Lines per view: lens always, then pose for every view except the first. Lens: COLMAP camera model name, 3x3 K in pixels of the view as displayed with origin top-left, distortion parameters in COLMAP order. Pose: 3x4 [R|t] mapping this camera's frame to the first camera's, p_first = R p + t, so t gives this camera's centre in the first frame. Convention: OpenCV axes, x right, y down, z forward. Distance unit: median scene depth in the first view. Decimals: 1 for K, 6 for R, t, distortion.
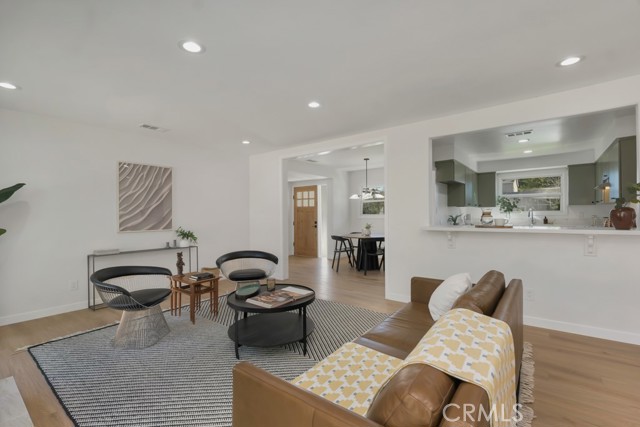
lens RADIAL K [[287.0, 0, 320.3], [0, 287.0, 212.8], [0, 0, 1]] dist [0.004643, -0.002071]
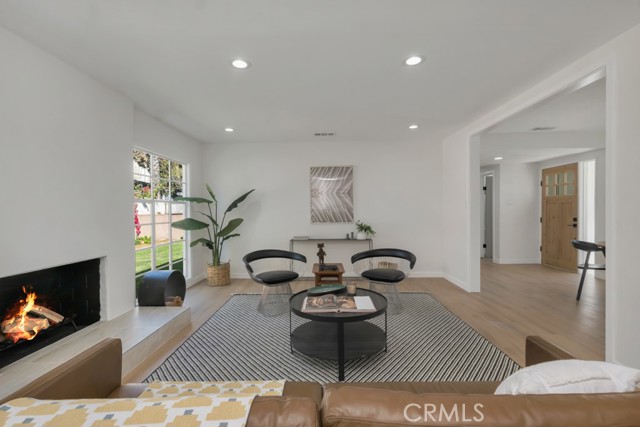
lens RADIAL K [[287.0, 0, 319.8], [0, 287.0, 217.3], [0, 0, 1]] dist [0.004643, -0.002071]
pose [[0.599571, 0.018900, -0.800098, 0.196679], [0.011779, 0.999404, 0.032434, 0.000508], [0.800235, -0.028871, 0.598991, 0.167952]]
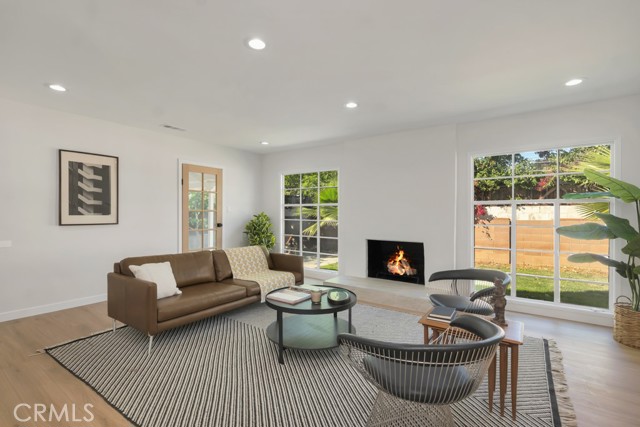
lens RADIAL K [[287.0, 0, 318.9], [0, 287.0, 214.4], [0, 0, 1]] dist [0.004643, -0.002071]
pose [[-0.999052, 0.008162, -0.042770, -0.071128], [0.008262, 0.999964, -0.002165, 0.009438], [0.042751, -0.002516, -0.999083, 0.780836]]
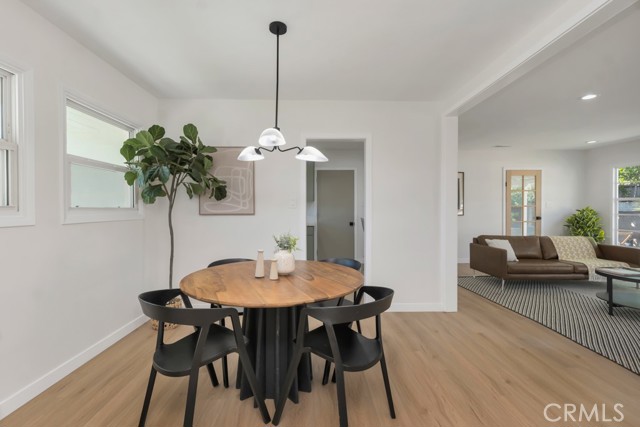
lens RADIAL K [[287.0, 0, 320.7], [0, 287.0, 211.0], [0, 0, 1]] dist [0.004643, -0.002071]
pose [[-0.632970, 0.004113, 0.774165, -0.105347], [0.004288, 0.999989, -0.001807, 0.010910], [-0.774164, 0.002175, -0.632981, 1.116991]]
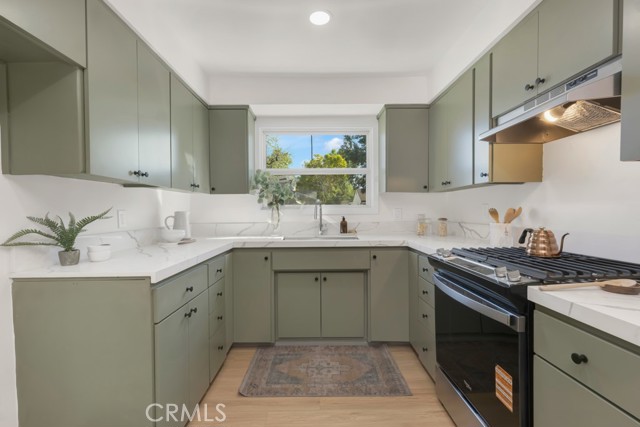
lens RADIAL K [[287.0, 0, 316.8], [0, 287.0, 214.2], [0, 0, 1]] dist [0.004643, -0.002071]
pose [[0.780922, -0.007648, 0.624582, 0.445868], [0.001181, 0.999941, 0.010769, 0.003207], [-0.624628, -0.007672, 0.780885, 0.645875]]
